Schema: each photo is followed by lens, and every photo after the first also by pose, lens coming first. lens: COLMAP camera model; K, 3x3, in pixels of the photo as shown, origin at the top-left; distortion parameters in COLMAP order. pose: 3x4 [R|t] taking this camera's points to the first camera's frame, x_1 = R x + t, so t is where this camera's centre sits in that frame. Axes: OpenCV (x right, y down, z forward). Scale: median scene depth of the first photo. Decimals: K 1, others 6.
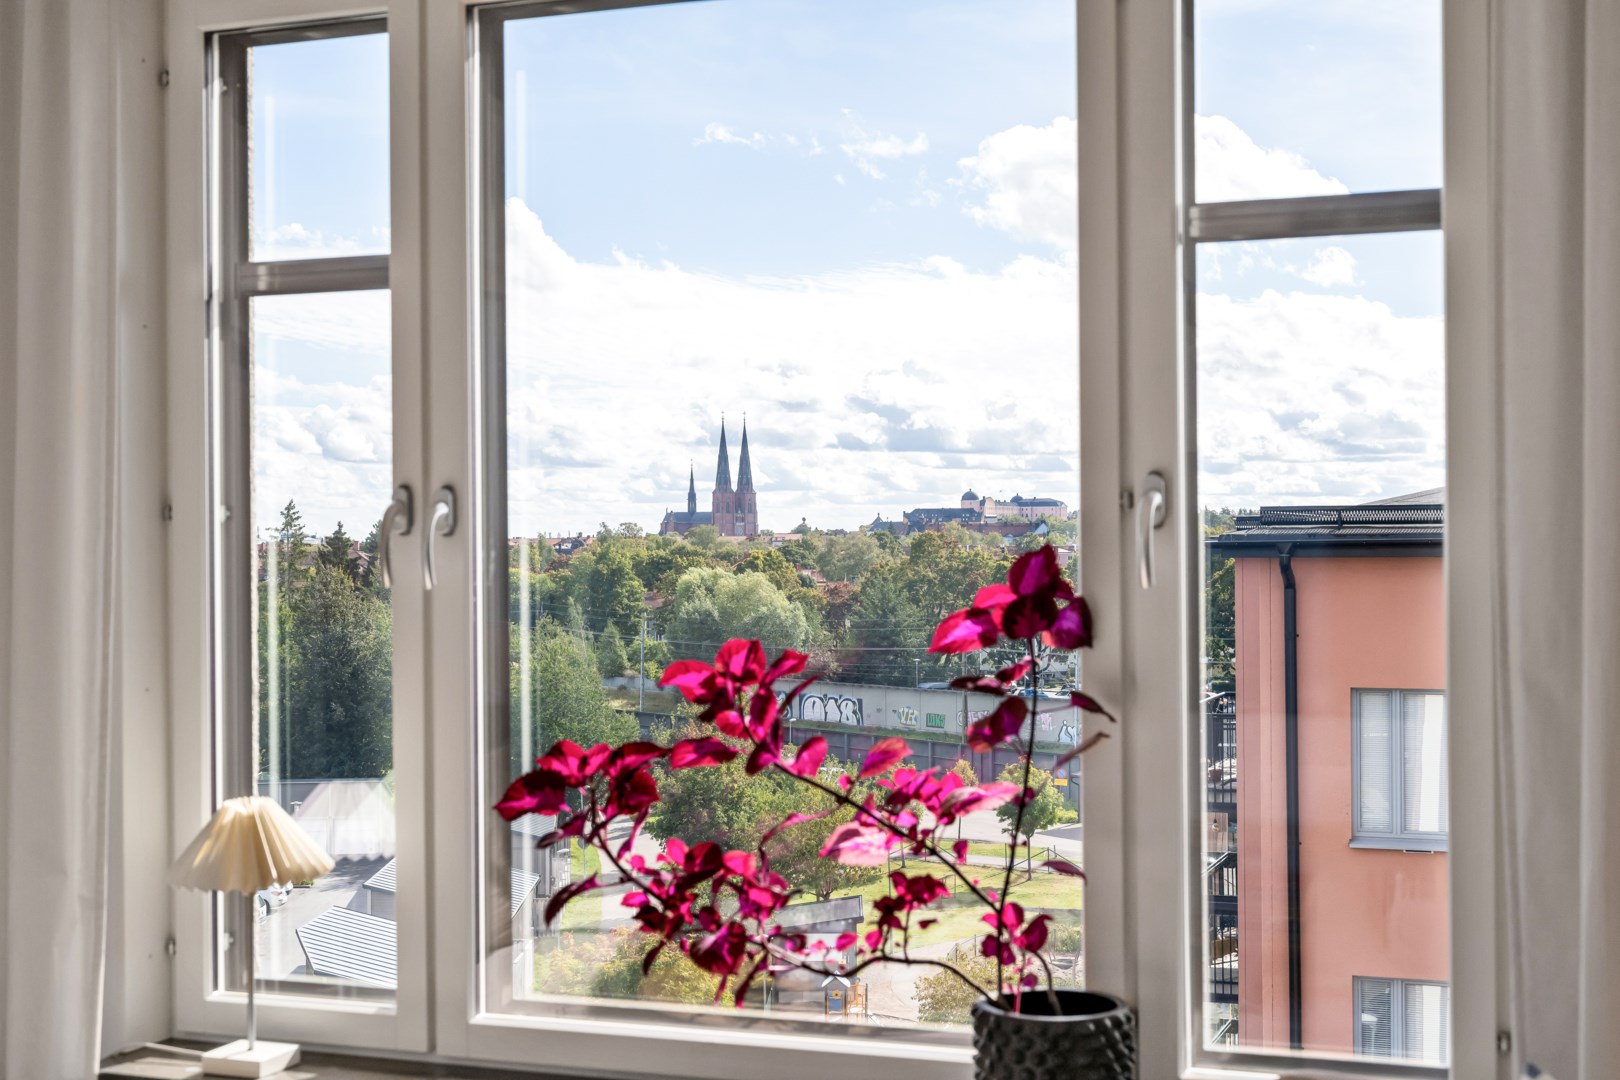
lens RADIAL K [[2179.2, 0, 810.0], [0, 2179.2, 540.0], [0, 0, 1]] dist [0.009871, 0.009751]
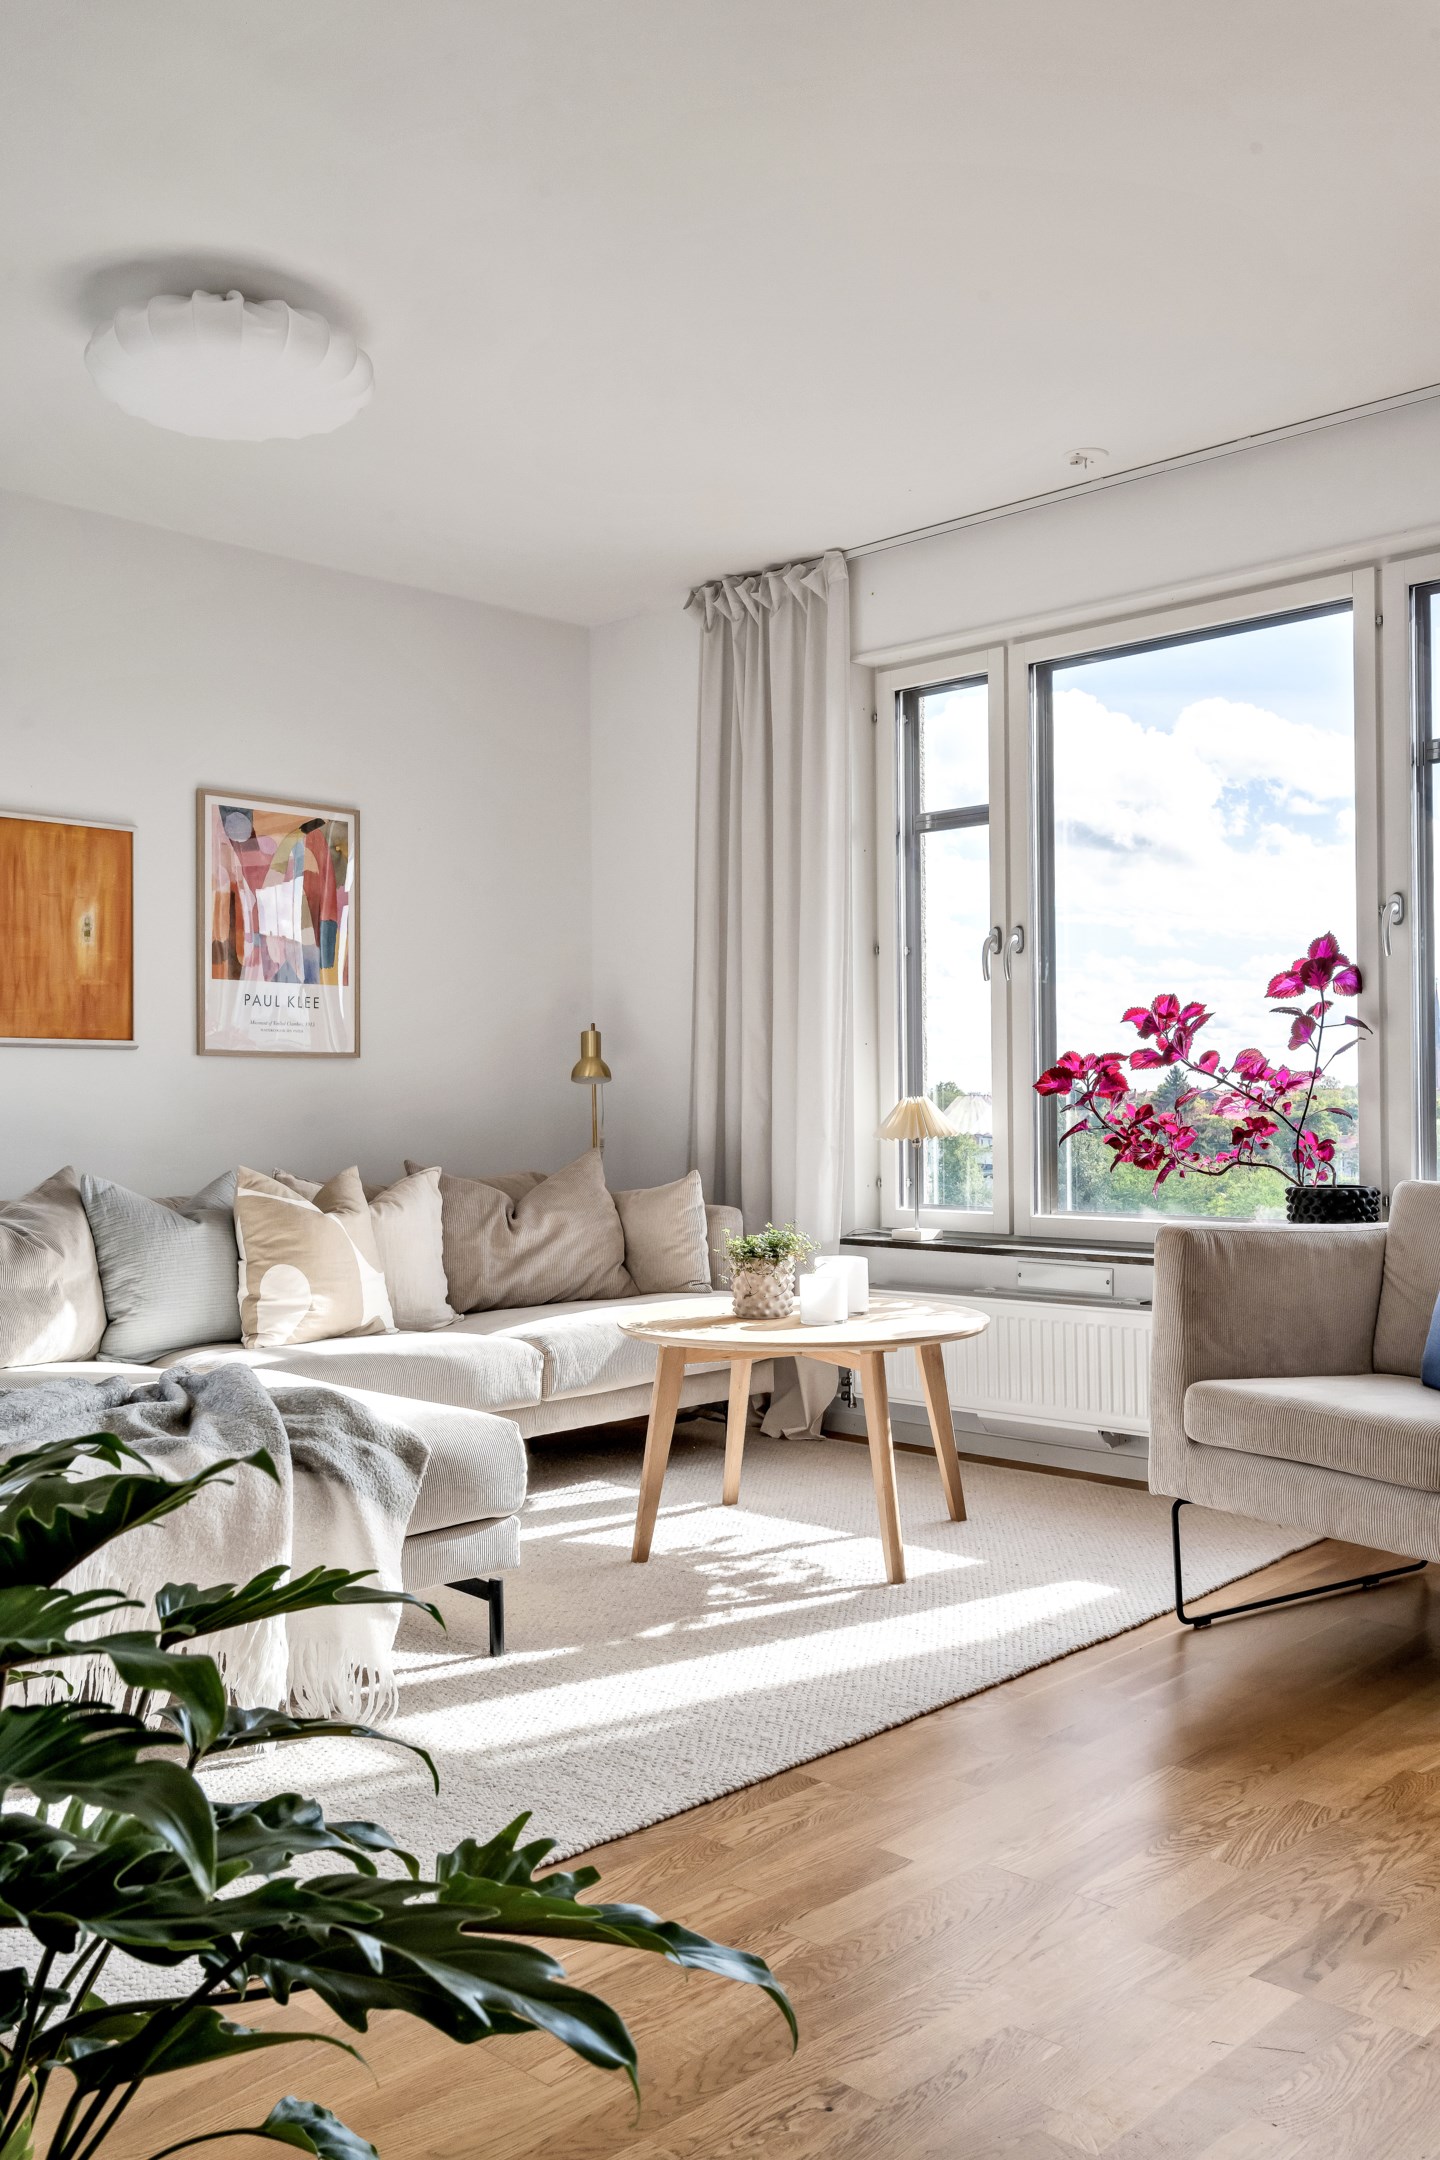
lens RADIAL K [[1825.9, 0, 720.0], [0, 1825.9, 1080.0], [0, 0, 1]] dist [0.000779, 0.004377]
pose [[0.918470, -0.003197, -0.395477, 0.229599], [0.000104, 0.999969, -0.007842, 0.127674], [0.395490, 0.007161, 0.918443, -0.560006]]
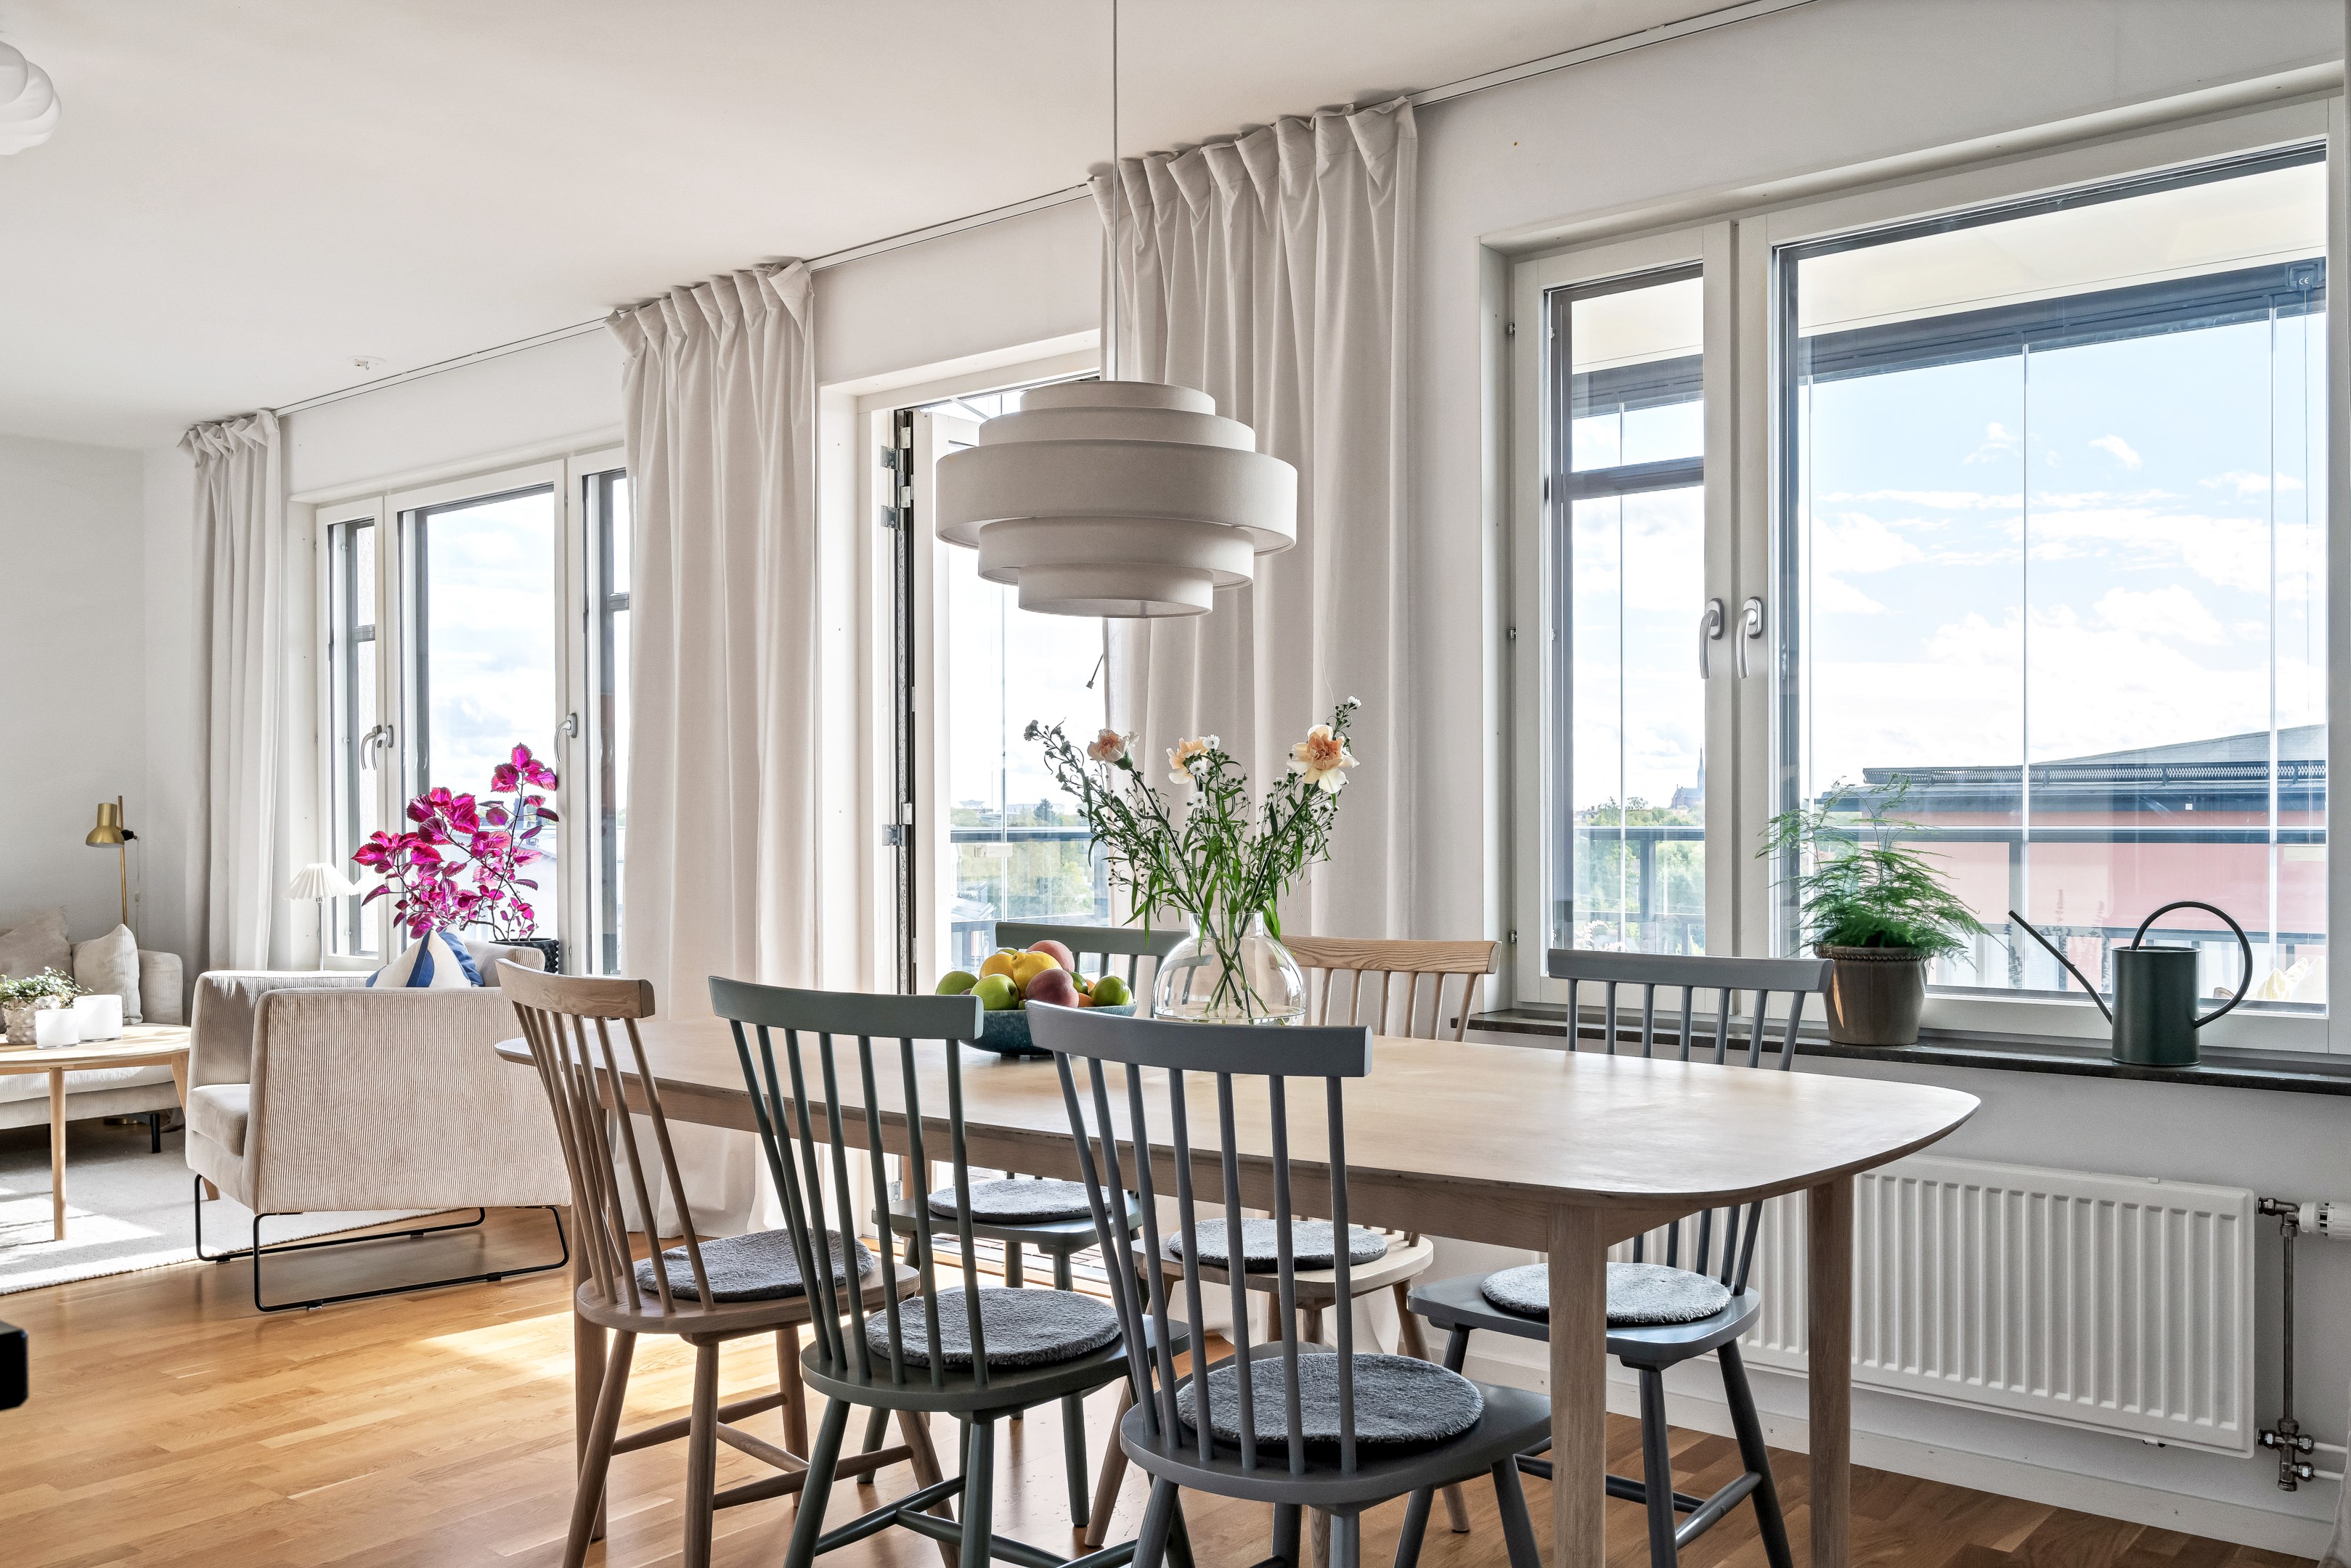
lens RADIAL K [[1952.5, 0, 1174.1], [0, 1952.5, 840.3], [0, 0, 1]] dist [-0.001114, -0.006798]
pose [[0.948860, 0.007444, -0.315608, 1.357682], [-0.002949, 0.999887, 0.014715, 0.067809], [0.315682, -0.013032, 0.948775, -0.727345]]
